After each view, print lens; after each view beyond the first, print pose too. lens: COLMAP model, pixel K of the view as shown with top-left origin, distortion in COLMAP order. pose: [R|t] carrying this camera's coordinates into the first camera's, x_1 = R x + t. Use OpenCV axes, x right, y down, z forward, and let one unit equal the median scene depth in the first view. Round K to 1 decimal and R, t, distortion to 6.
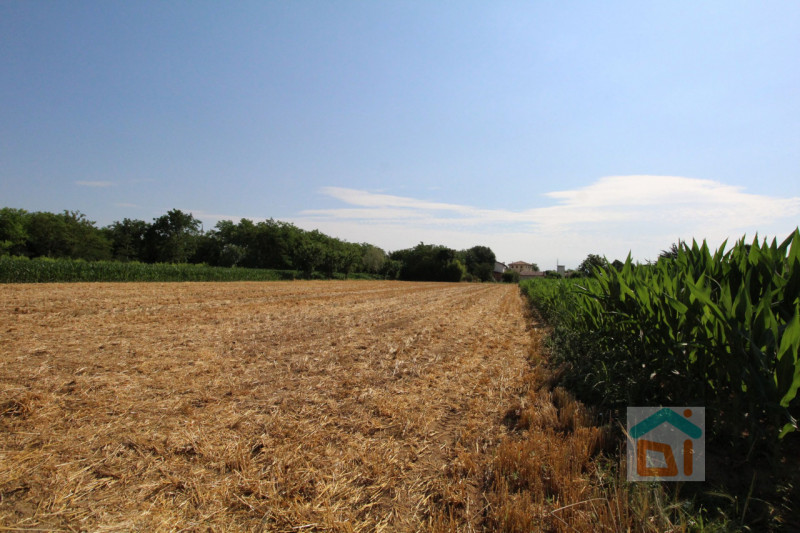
lens RADIAL K [[411.5, 0, 406.8], [0, 411.5, 264.2], [0, 0, 1]] dist [-0.005959, -0.006255]
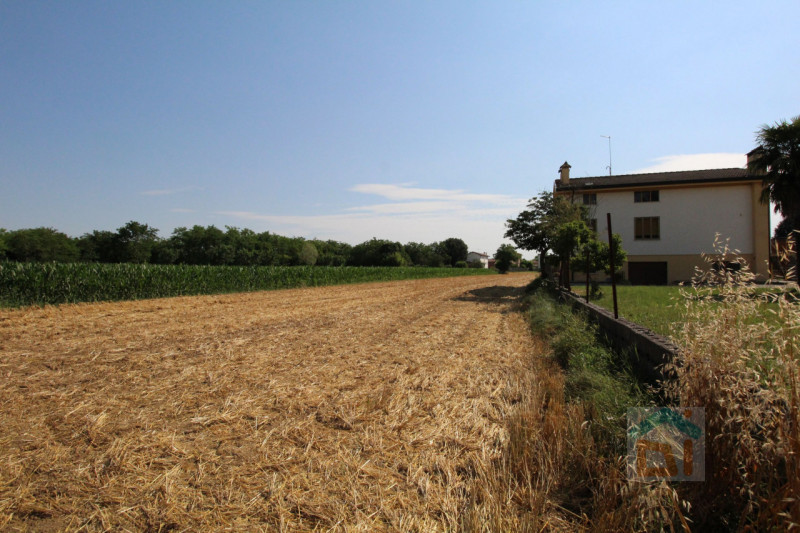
lens RADIAL K [[411.5, 0, 406.5], [0, 411.5, 280.9], [0, 0, 1]] dist [-0.005959, -0.006255]
pose [[0.989788, -0.021549, -0.140906, 0.433754], [0.029778, 0.997955, 0.056556, 0.004160], [0.139399, -0.060175, 0.988406, -0.140104]]
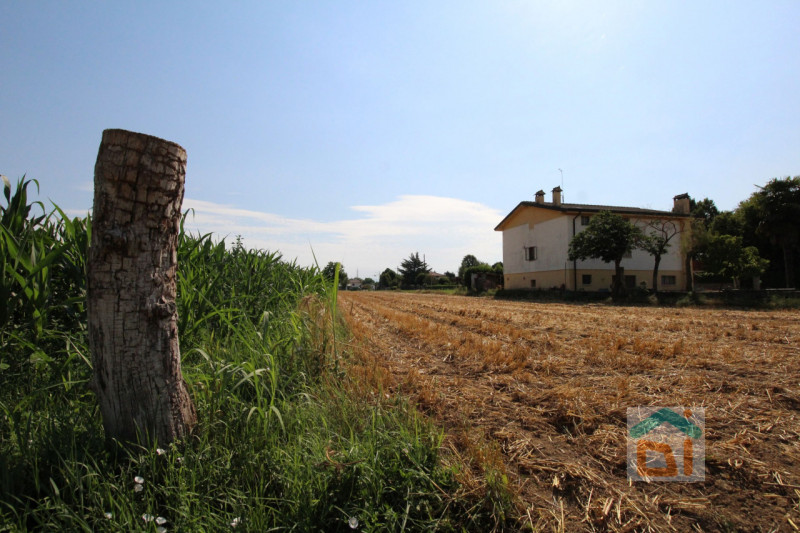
lens RADIAL K [[411.5, 0, 399.3], [0, 411.5, 267.4], [0, 0, 1]] dist [-0.005959, -0.006255]
pose [[0.912820, 0.000739, 0.408361, 0.213168], [0.006159, 0.999860, -0.015576, 0.009538], [-0.408315, 0.016733, 0.912688, -0.067603]]
